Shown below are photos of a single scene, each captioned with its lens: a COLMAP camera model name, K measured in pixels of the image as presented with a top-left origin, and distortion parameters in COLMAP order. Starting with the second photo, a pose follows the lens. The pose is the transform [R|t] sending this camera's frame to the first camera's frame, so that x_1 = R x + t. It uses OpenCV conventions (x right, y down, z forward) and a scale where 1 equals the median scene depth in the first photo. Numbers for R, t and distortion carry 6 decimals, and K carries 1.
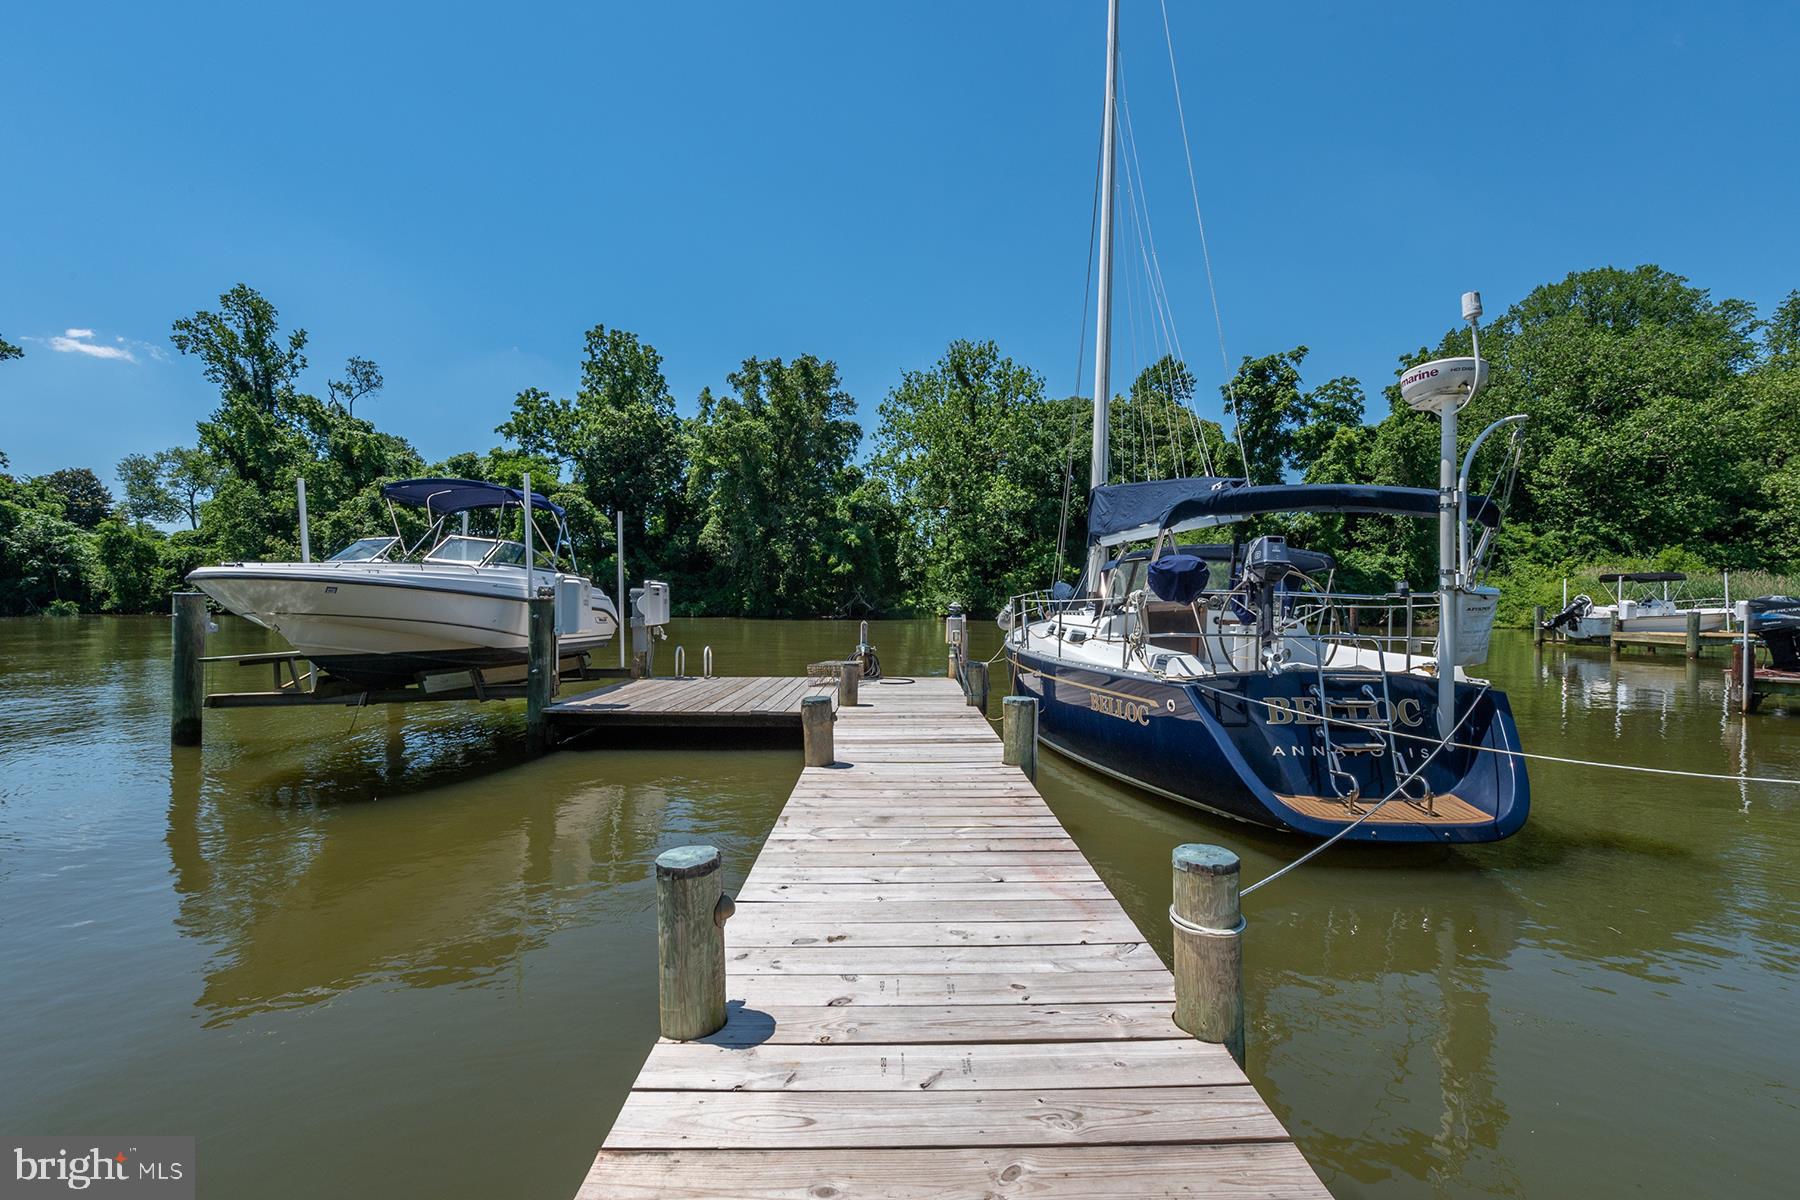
lens RADIAL K [[727.8, 0, 904.7], [0, 727.8, 590.7], [0, 0, 1]] dist [-0.012999, 0.000155]
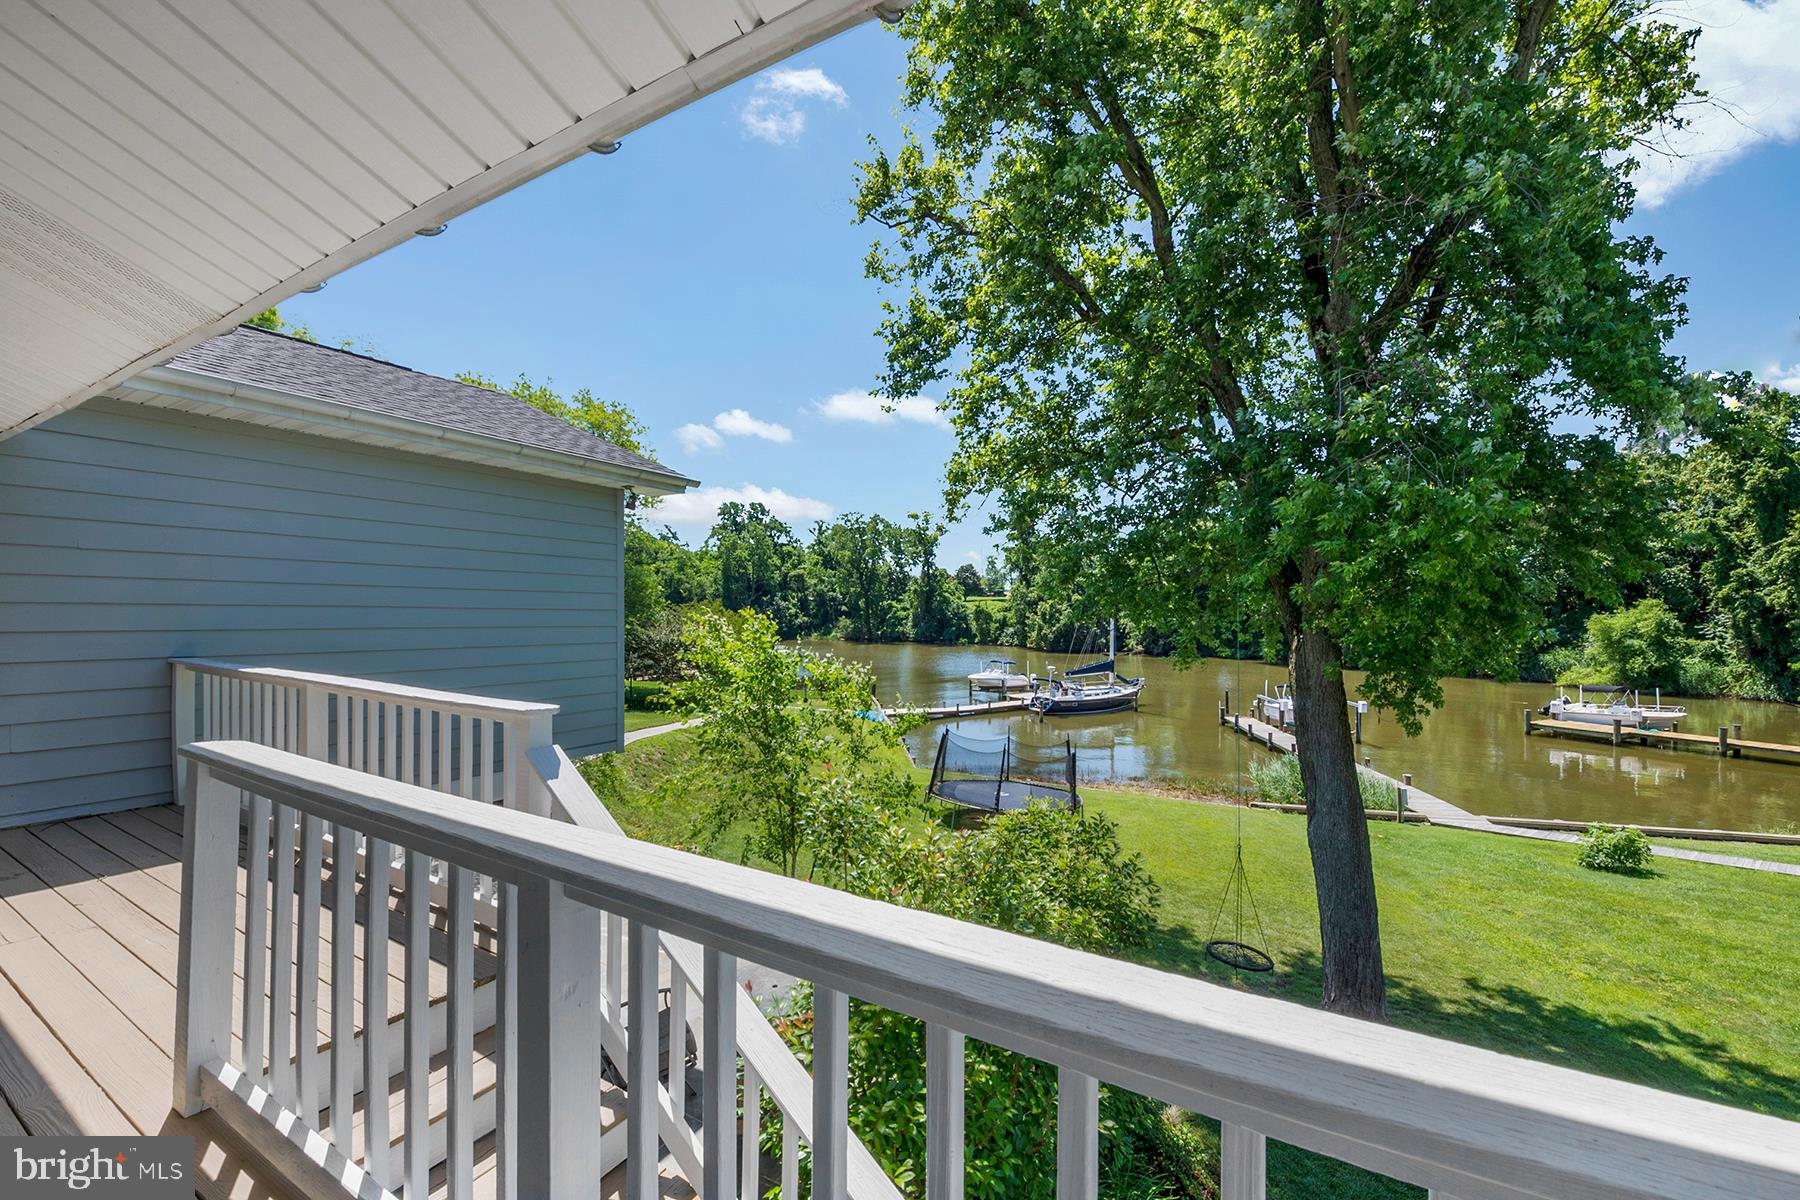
lens RADIAL K [[727.8, 0, 881.7], [0, 727.8, 614.7], [0, 0, 1]] dist [-0.012999, 0.000155]
pose [[0.555395, 0.002703, -0.831582, 0.569626], [0.014582, 0.999809, 0.012989, -0.088321], [0.831459, -0.019341, 0.555250, -0.470060]]
